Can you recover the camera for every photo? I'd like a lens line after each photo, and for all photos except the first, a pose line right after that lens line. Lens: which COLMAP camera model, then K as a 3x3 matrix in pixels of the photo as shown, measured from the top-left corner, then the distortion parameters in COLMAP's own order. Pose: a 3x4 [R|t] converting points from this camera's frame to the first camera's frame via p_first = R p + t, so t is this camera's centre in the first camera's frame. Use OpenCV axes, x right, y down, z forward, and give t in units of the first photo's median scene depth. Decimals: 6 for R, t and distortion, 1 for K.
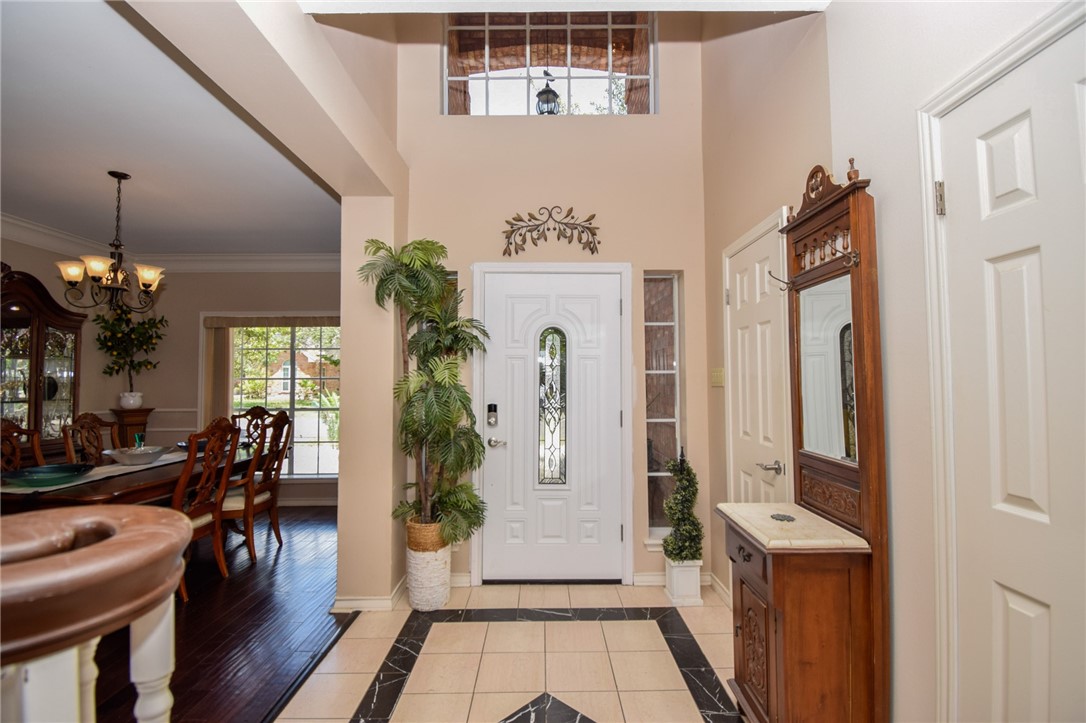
lens RADIAL K [[484.0, 0, 543.0], [0, 484.0, 361.5], [0, 0, 1]] dist [0.027139, -0.030566]
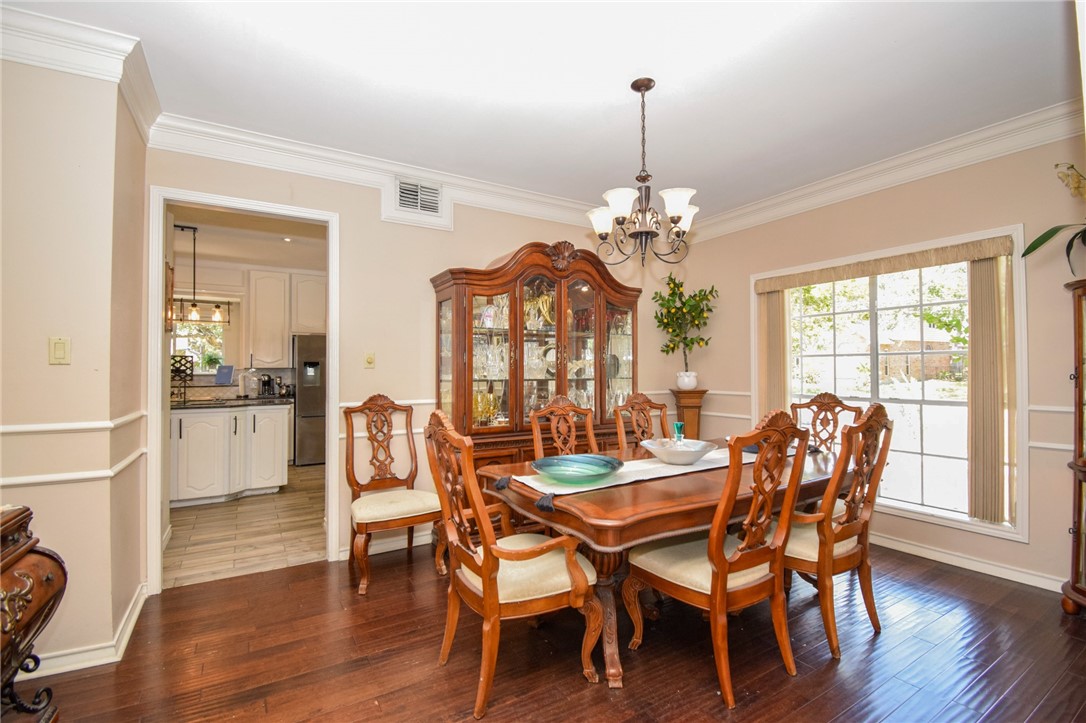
lens RADIAL K [[471.7, 0, 553.7], [0, 471.7, 362.1], [0, 0, 1]] dist [0.015653, -0.019430]
pose [[0.518924, -0.011226, -0.854747, -0.215933], [0.035616, 0.999329, 0.008498, 0.028992], [0.854078, -0.034852, 0.518976, 0.328099]]
